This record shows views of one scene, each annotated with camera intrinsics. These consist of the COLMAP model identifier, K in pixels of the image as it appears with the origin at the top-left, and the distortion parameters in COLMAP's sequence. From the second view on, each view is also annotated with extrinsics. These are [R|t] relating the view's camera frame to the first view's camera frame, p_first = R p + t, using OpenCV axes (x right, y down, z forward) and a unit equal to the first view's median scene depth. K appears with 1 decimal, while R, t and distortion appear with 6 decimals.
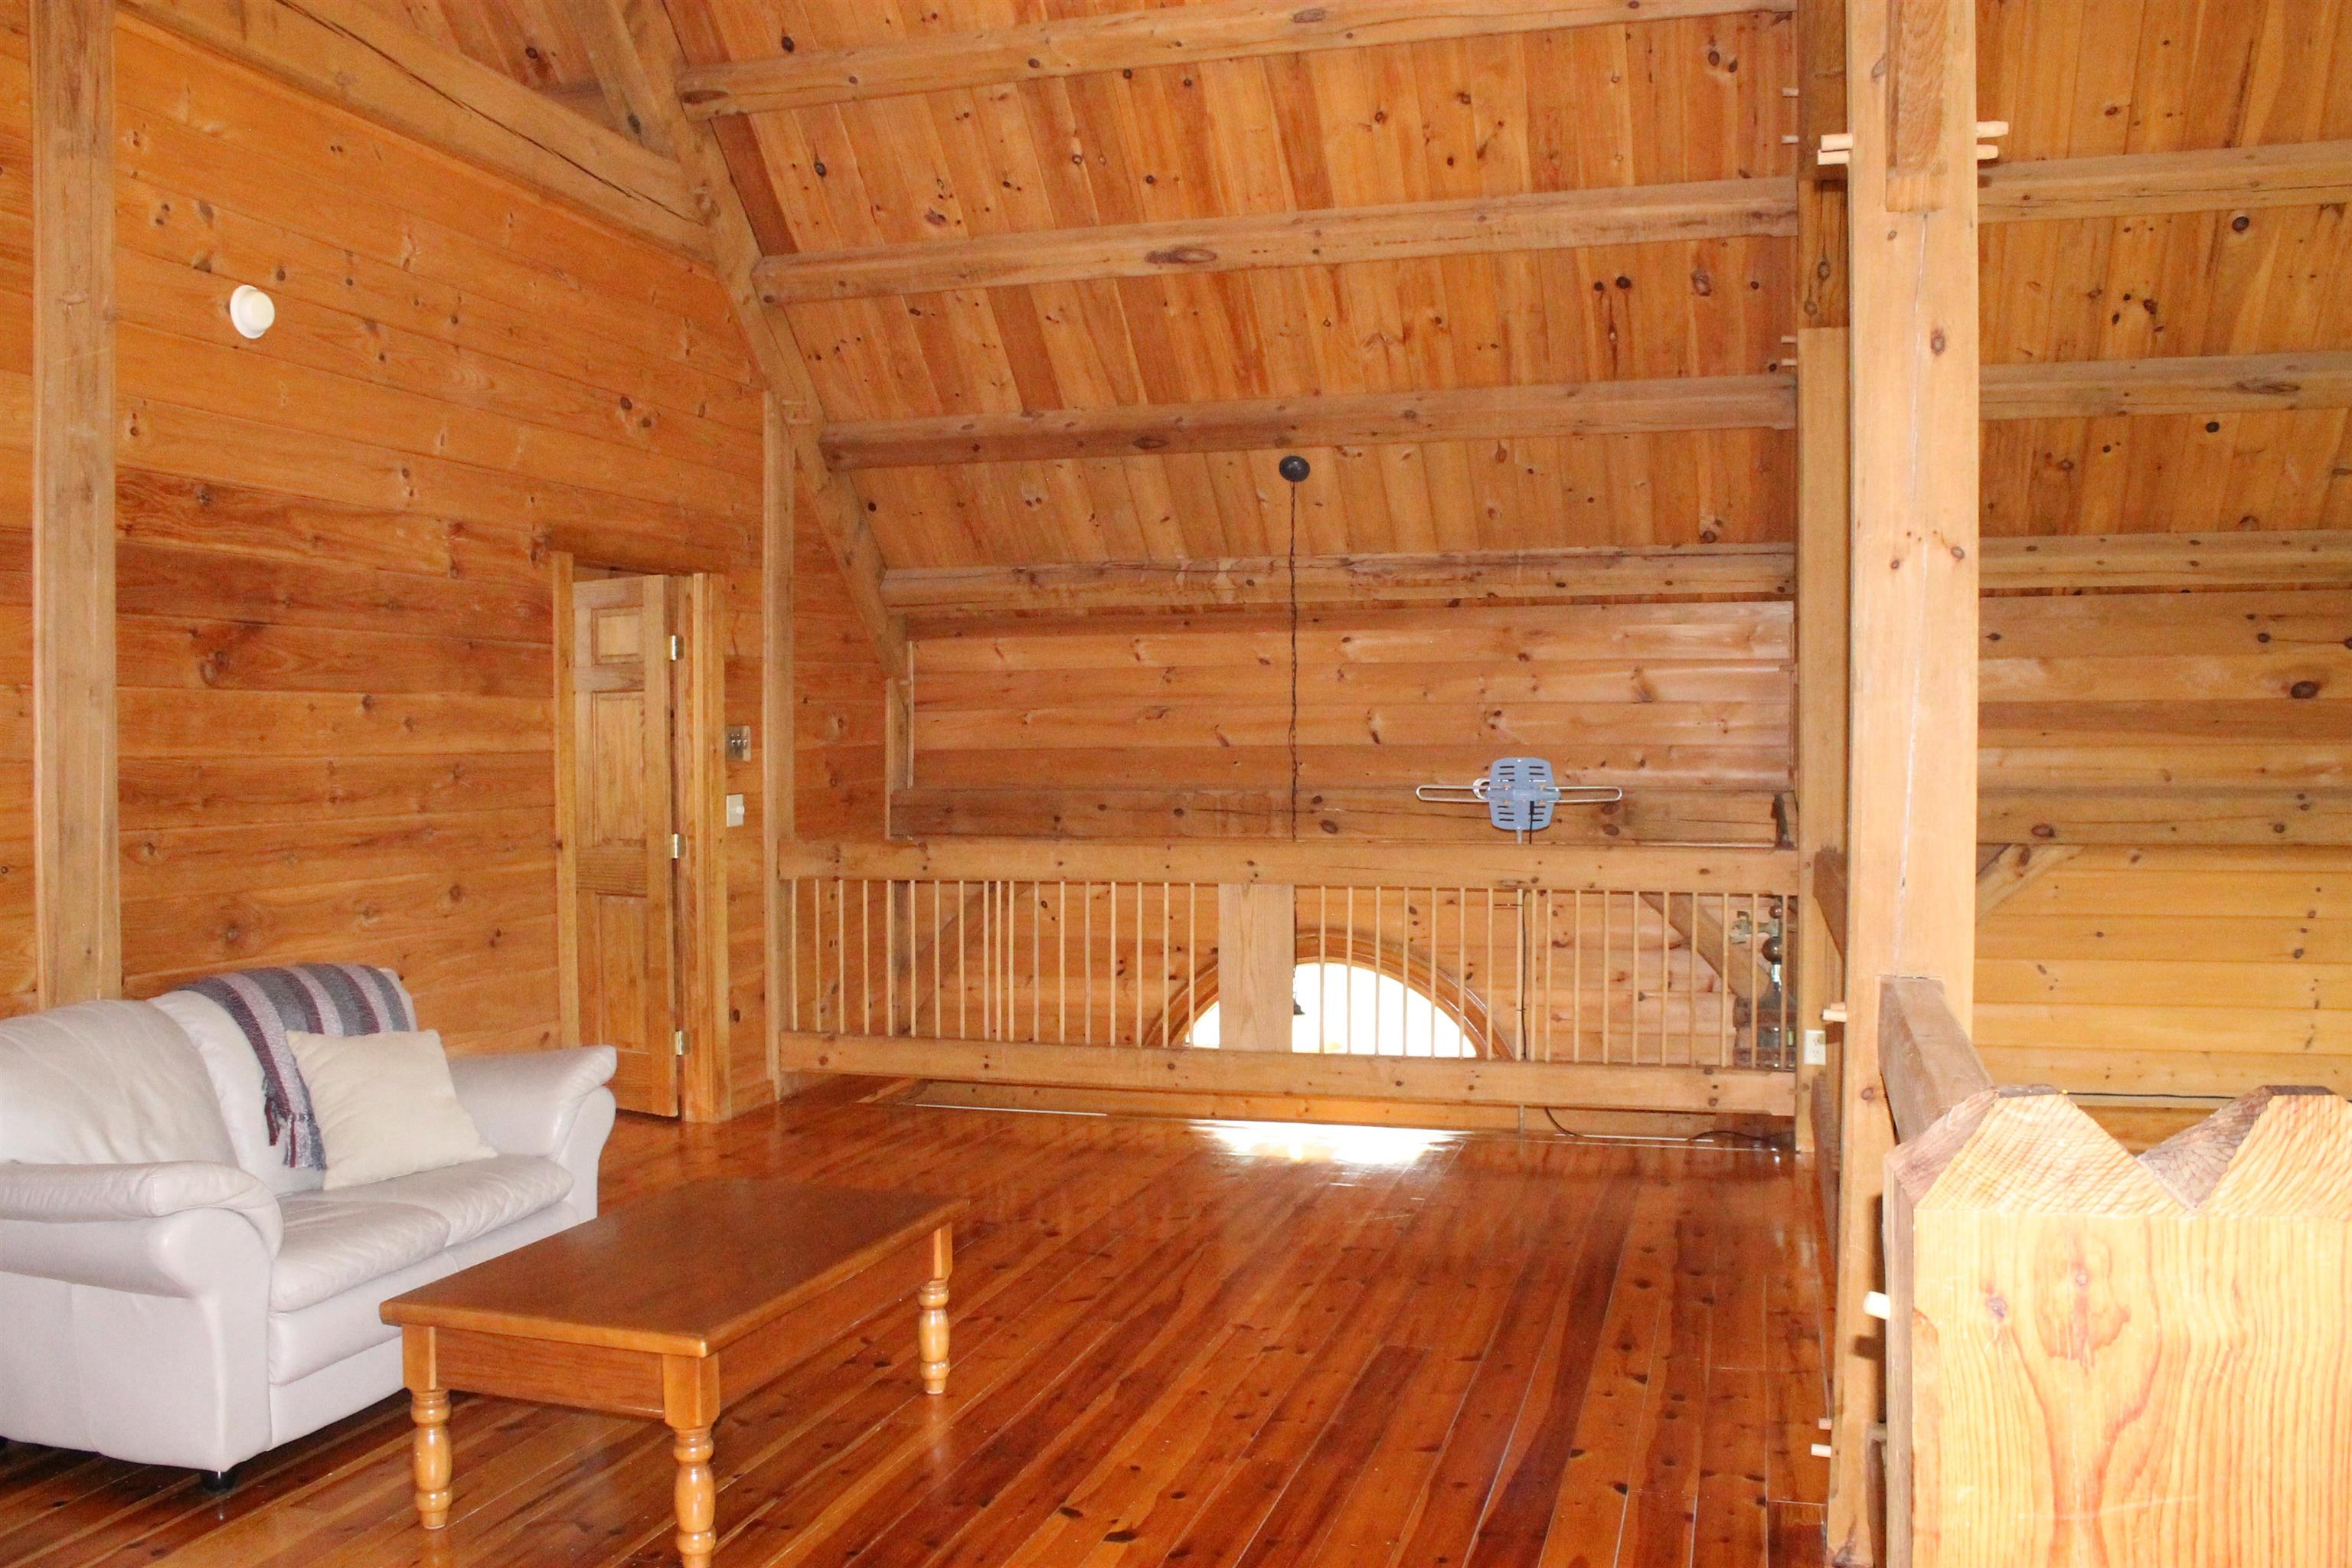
lens RADIAL K [[1956.9, 0, 1179.3], [0, 1956.9, 792.0], [0, 0, 1]] dist [-0.174393, 0.140373]
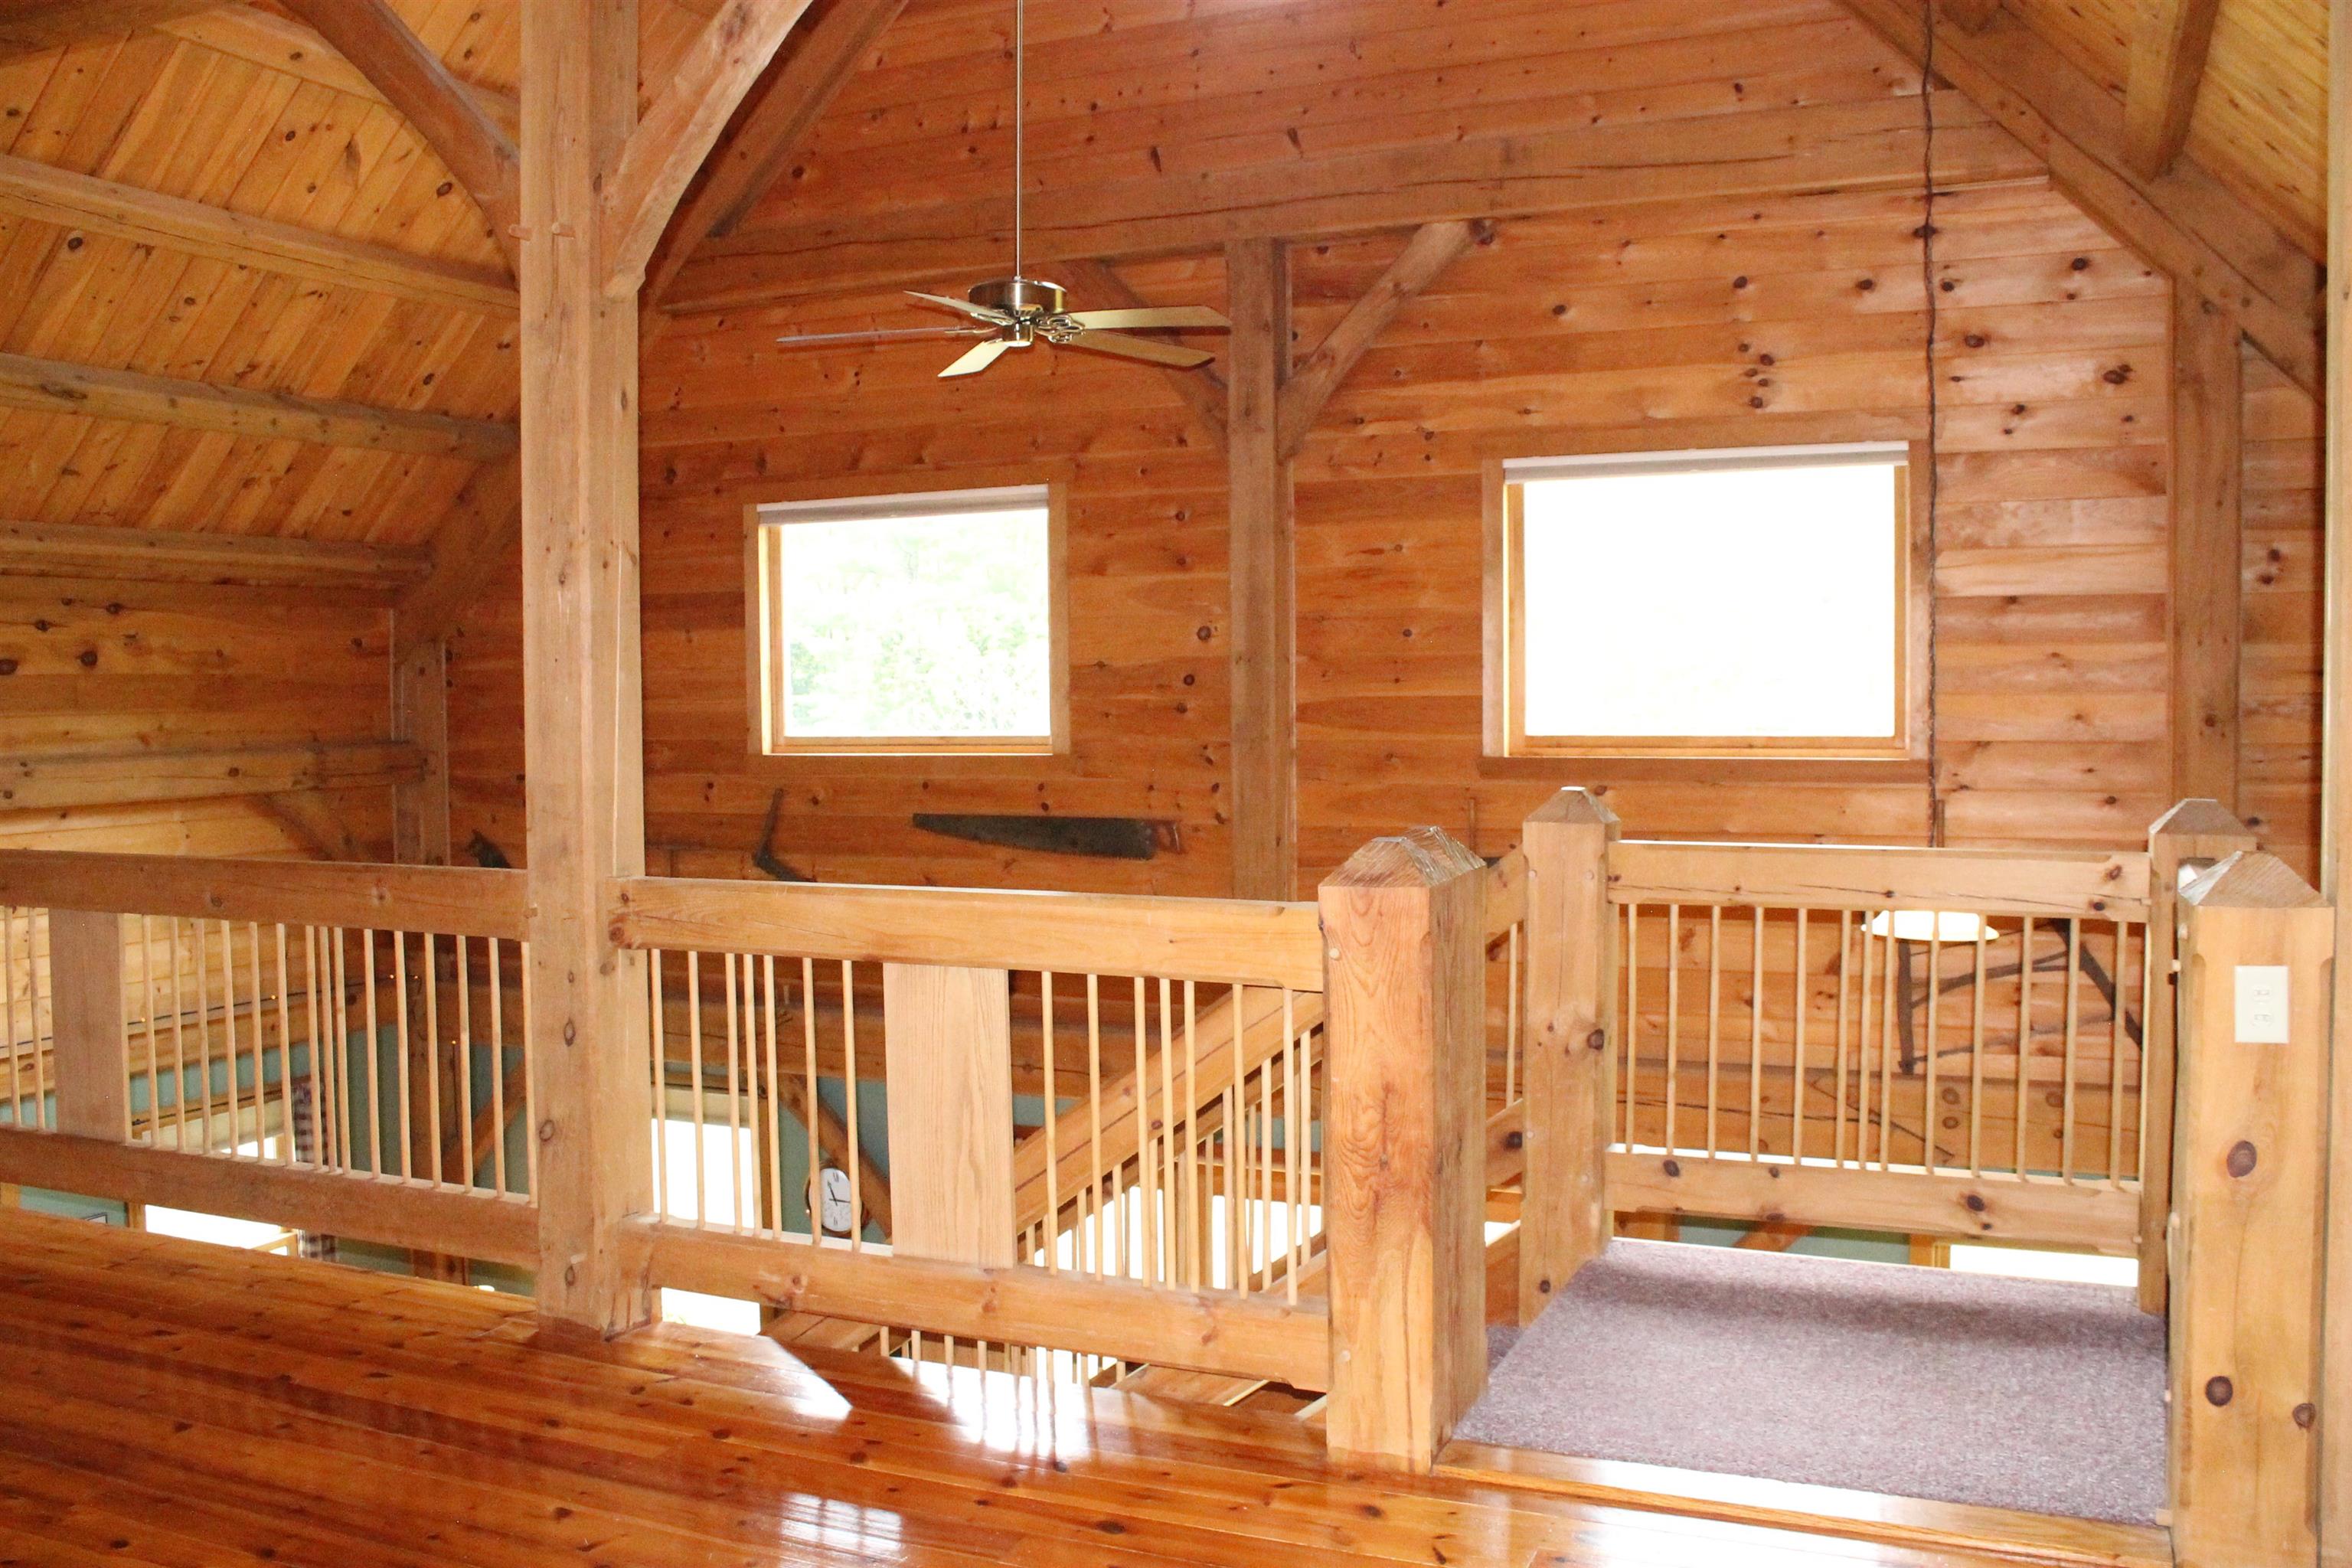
lens RADIAL K [[1956.9, 0, 1179.3], [0, 1956.9, 792.0], [0, 0, 1]] dist [-0.174393, 0.140373]
pose [[0.126864, -0.047477, 0.990783, -0.471158], [0.038574, 0.998334, 0.042900, -0.002725], [-0.991170, 0.032776, 0.128484, 0.229644]]
